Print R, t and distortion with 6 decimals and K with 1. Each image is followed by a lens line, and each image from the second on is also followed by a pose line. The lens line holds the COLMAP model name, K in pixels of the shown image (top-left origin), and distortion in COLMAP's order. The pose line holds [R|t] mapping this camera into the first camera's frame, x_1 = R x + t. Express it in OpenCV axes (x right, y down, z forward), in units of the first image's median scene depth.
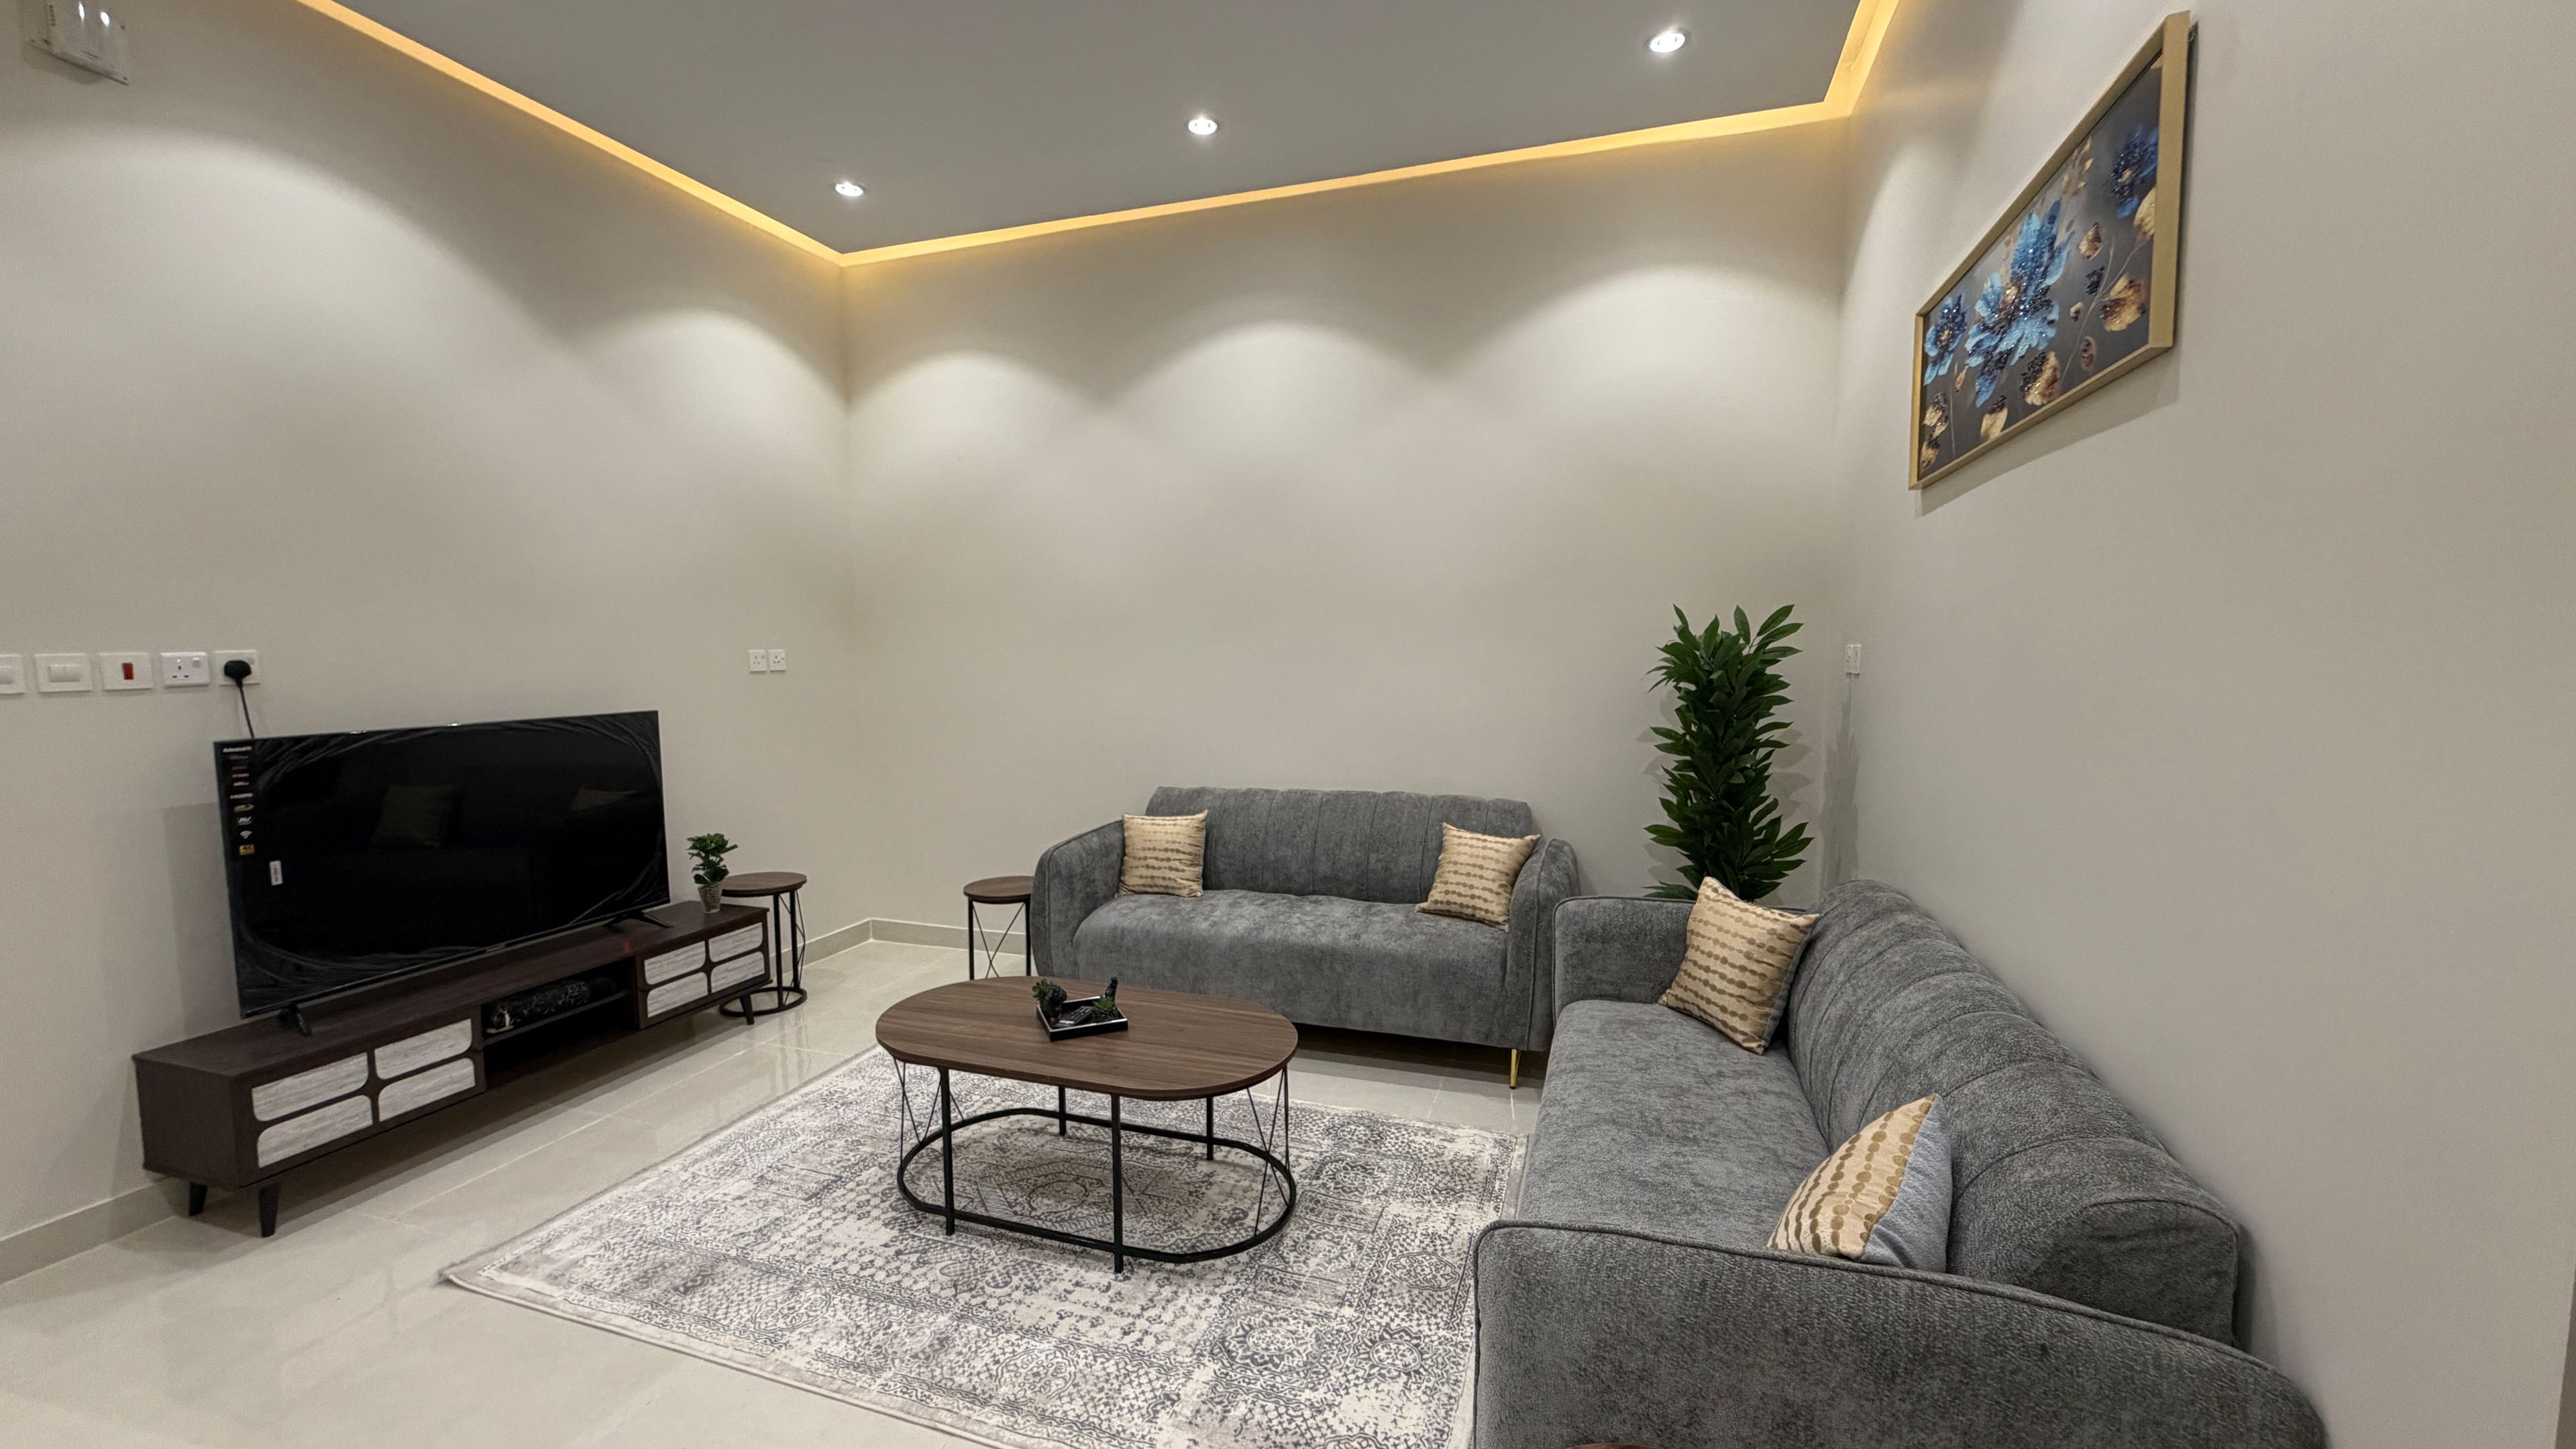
lens RADIAL K [[1023.3, 0, 1276.9], [0, 1023.3, 725.2], [0, 0, 1]] dist [0.003064, -0.000265]
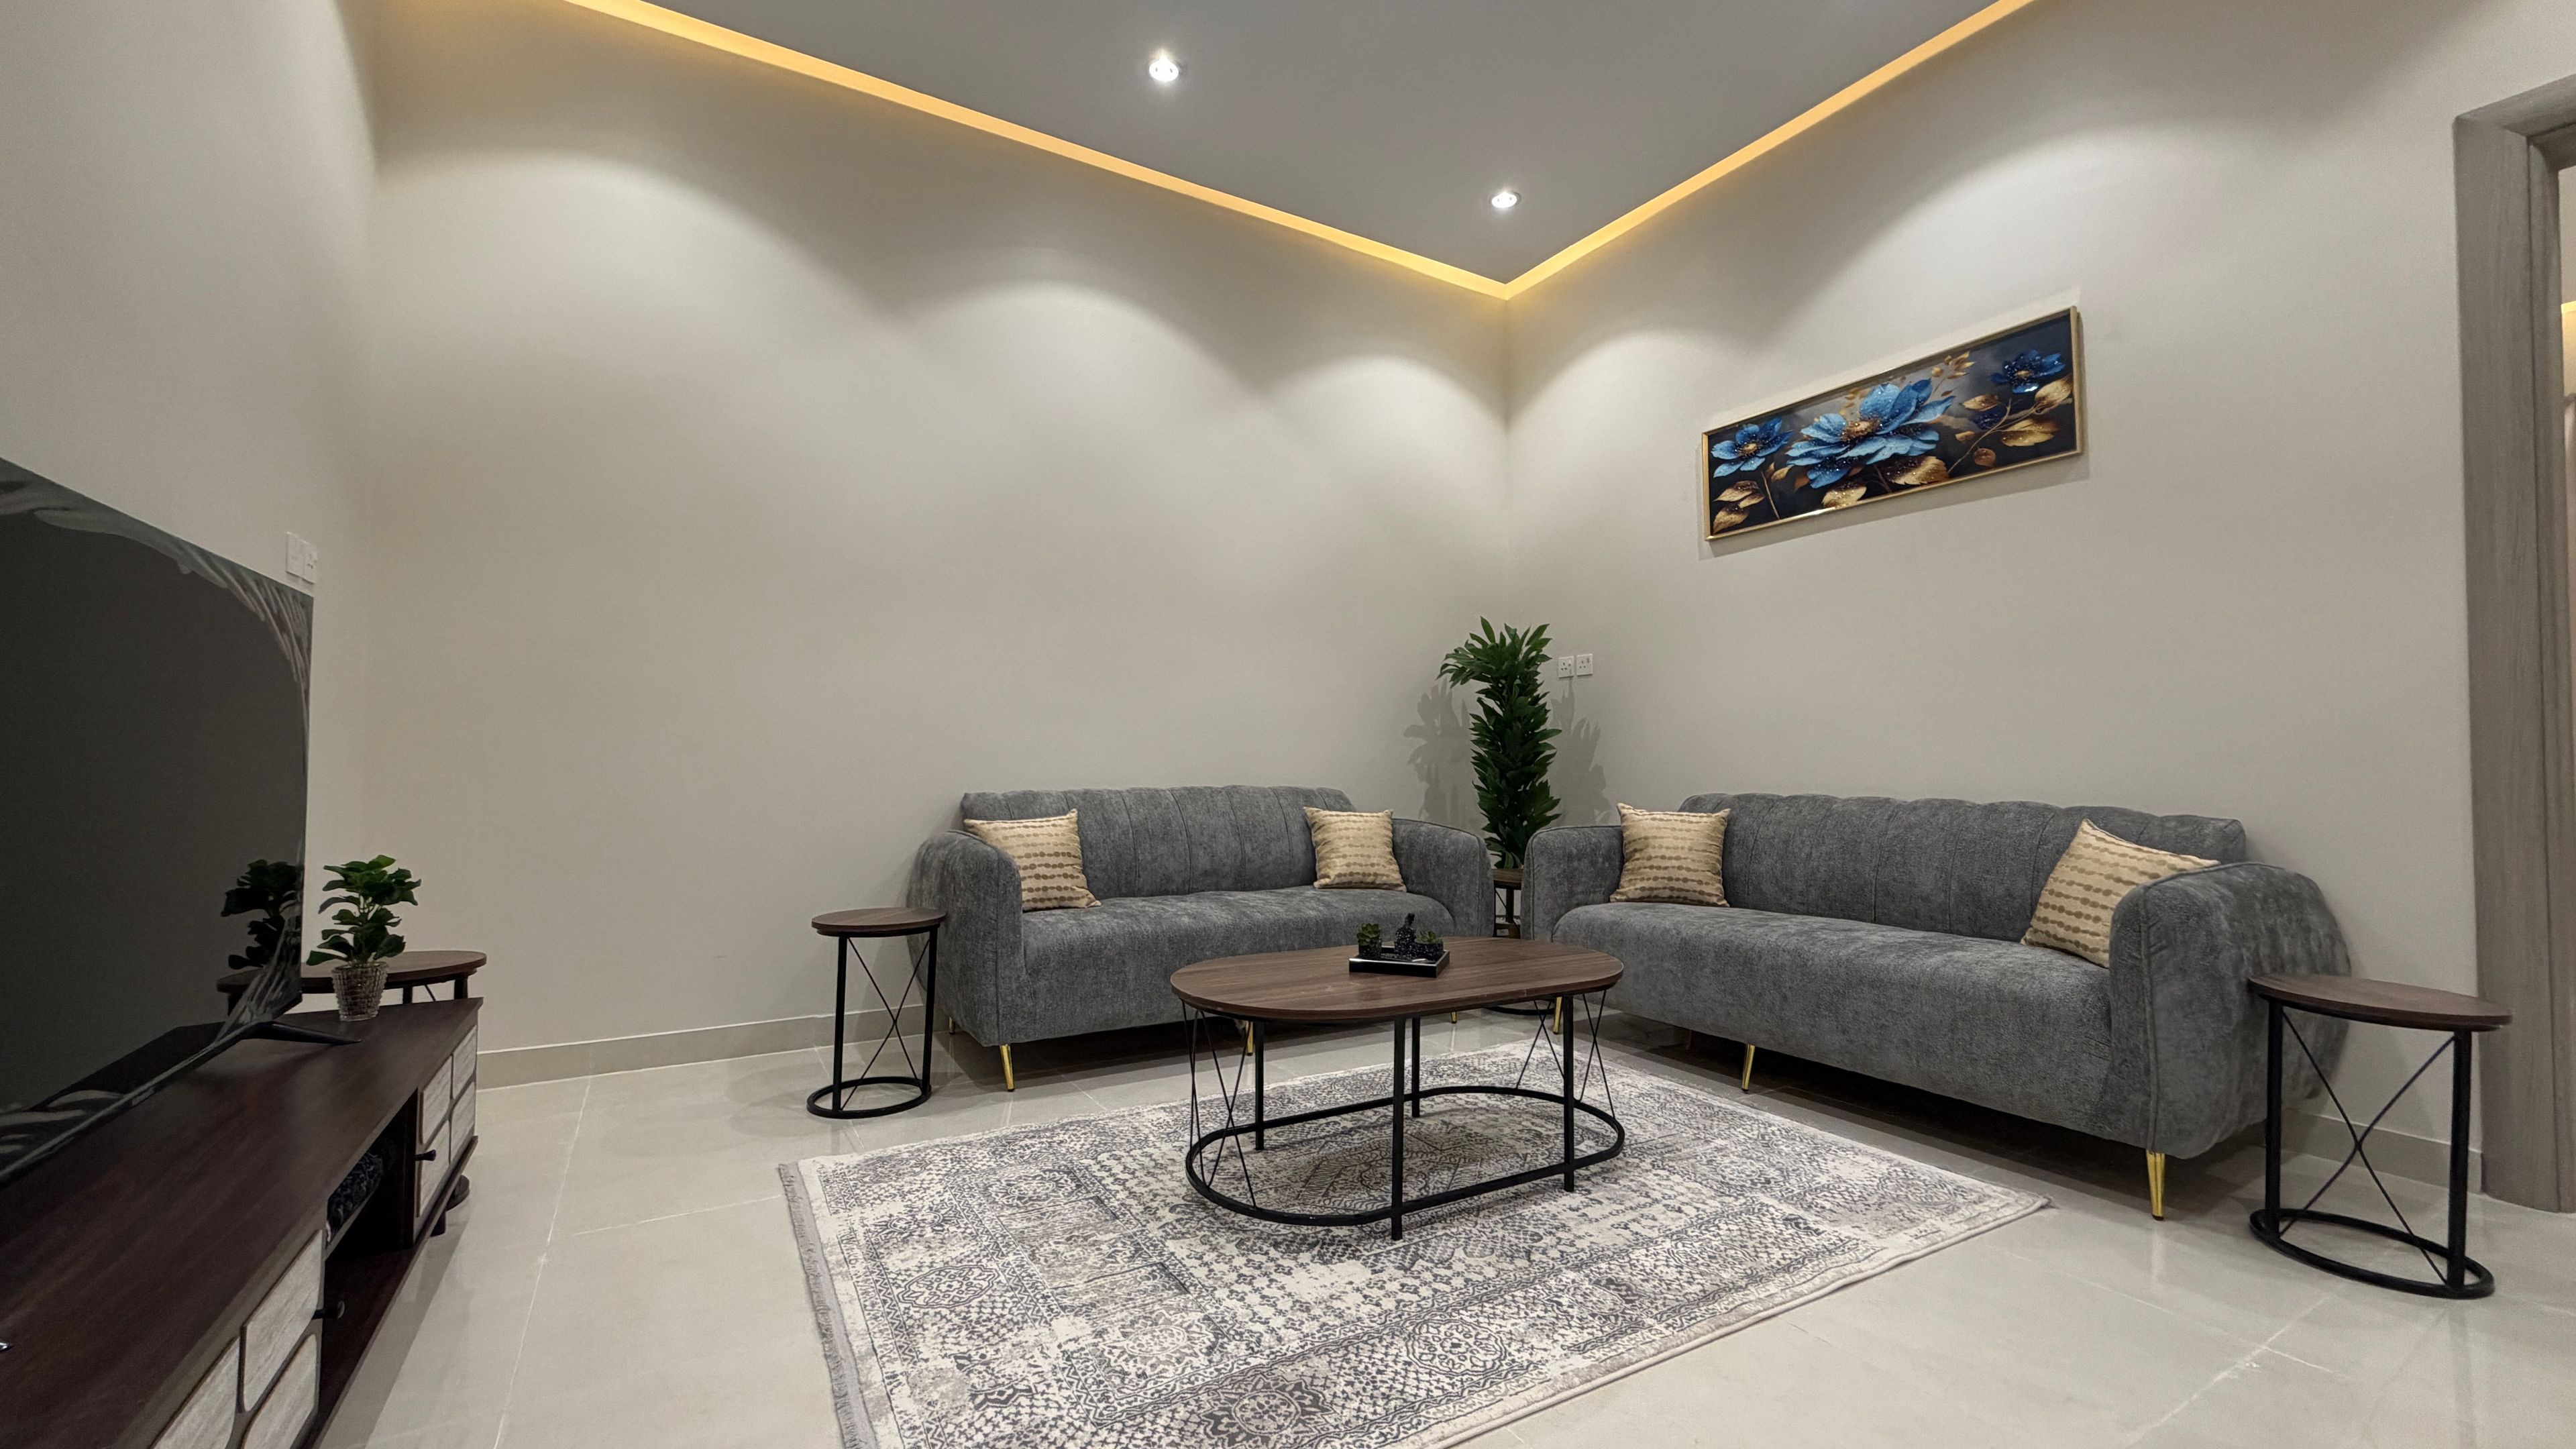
lens RADIAL K [[1023.3, 0, 1276.9], [0, 1023.3, 725.2], [0, 0, 1]] dist [0.003064, -0.000265]
pose [[0.654732, 0.041196, 0.754738, -0.839480], [0.050954, 0.993837, -0.098450, 0.147279], [-0.754142, 0.102915, 0.648598, 0.433444]]
